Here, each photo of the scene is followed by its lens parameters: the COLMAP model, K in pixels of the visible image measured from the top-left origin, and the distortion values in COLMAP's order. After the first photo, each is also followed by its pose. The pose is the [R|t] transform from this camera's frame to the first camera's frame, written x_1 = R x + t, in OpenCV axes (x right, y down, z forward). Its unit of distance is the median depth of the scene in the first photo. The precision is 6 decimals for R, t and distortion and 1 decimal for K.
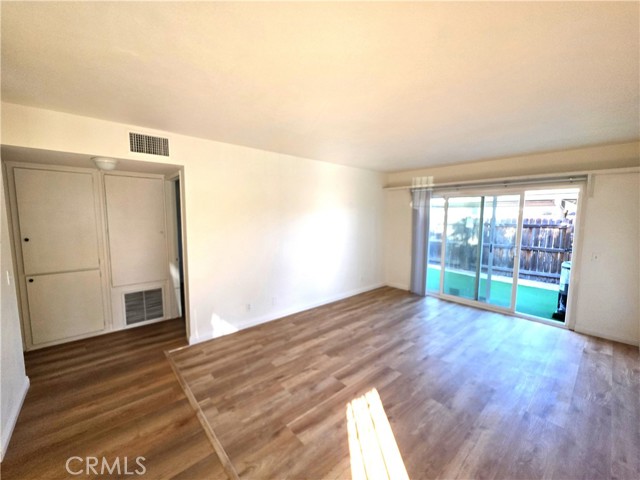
lens RADIAL K [[261.1, 0, 320.0], [0, 261.1, 240.0], [0, 0, 1]] dist [-0.000492, 0.000229]
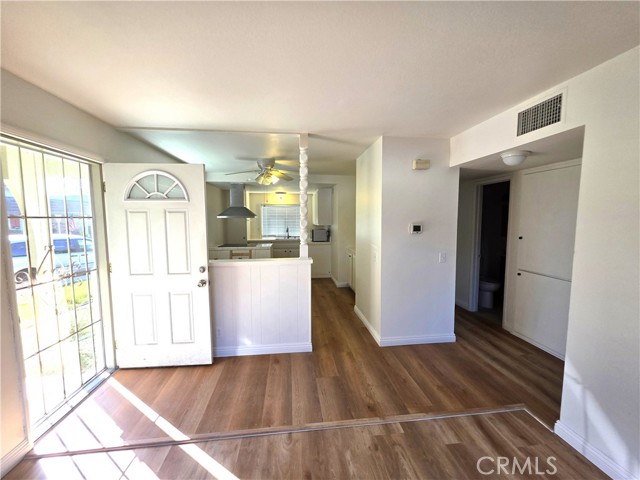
lens RADIAL K [[255.2, 0, 320.0], [0, 255.2, 240.0], [0, 0, 1]] dist [0.000611, 0.000229]
pose [[-0.567019, 0.063081, -0.821285, 0.279287], [-0.083097, 0.987596, 0.133225, -0.068341], [0.819502, 0.143787, -0.554744, 0.895378]]
